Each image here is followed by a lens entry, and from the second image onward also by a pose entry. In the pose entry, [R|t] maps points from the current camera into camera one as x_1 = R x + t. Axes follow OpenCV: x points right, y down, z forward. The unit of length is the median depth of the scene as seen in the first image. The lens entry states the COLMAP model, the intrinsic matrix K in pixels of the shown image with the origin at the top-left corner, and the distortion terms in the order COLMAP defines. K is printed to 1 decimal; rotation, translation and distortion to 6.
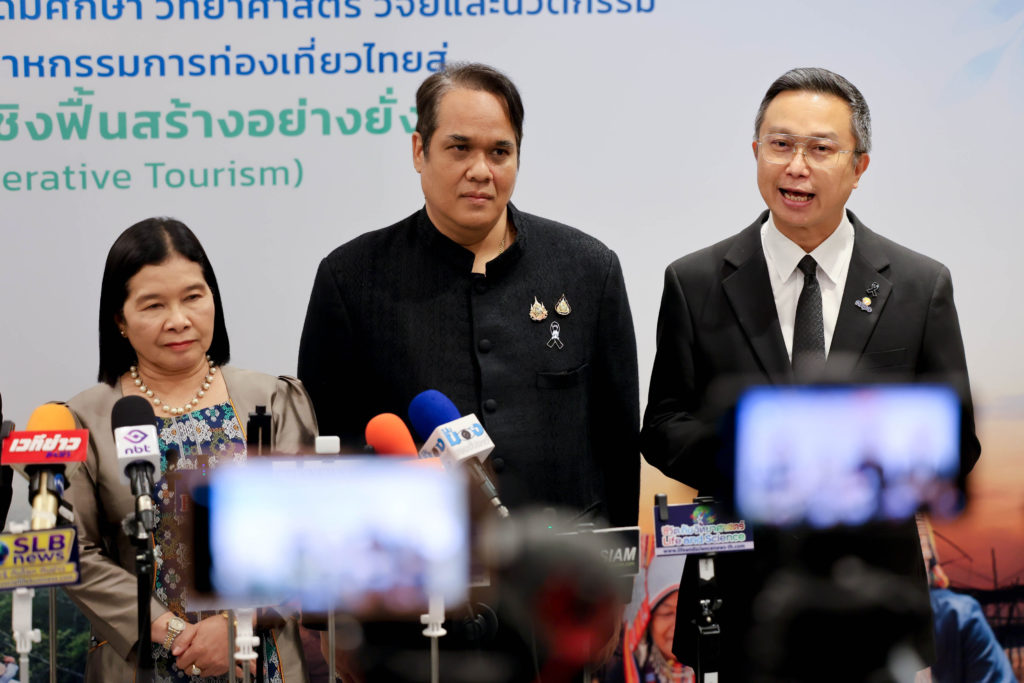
lens RADIAL K [[2799.5, 0, 512.8], [0, 2799.5, 357.4], [0, 0, 1]] dist [0.018645, 0.738497]
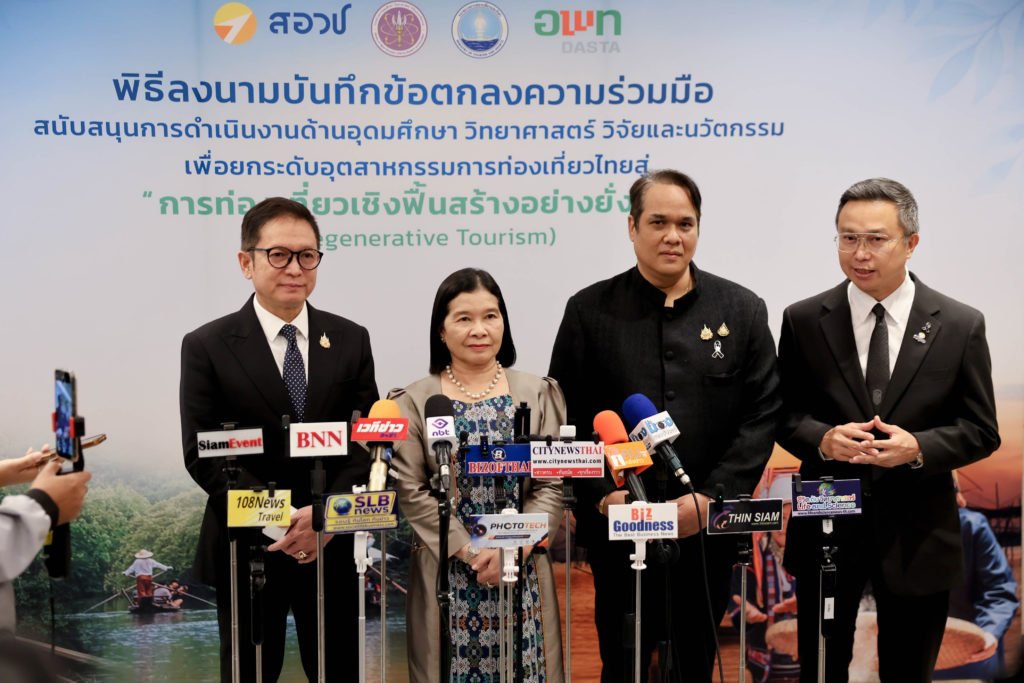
lens RADIAL K [[1491.1, 0, 495.4], [0, 1491.1, 340.4], [0, 0, 1]] dist [0.075656, 0.016128]
pose [[0.993271, 0.021398, -0.113823, -0.013428], [-0.018990, 0.999573, 0.022192, -0.030076], [0.114249, -0.019881, 0.993253, 0.185042]]
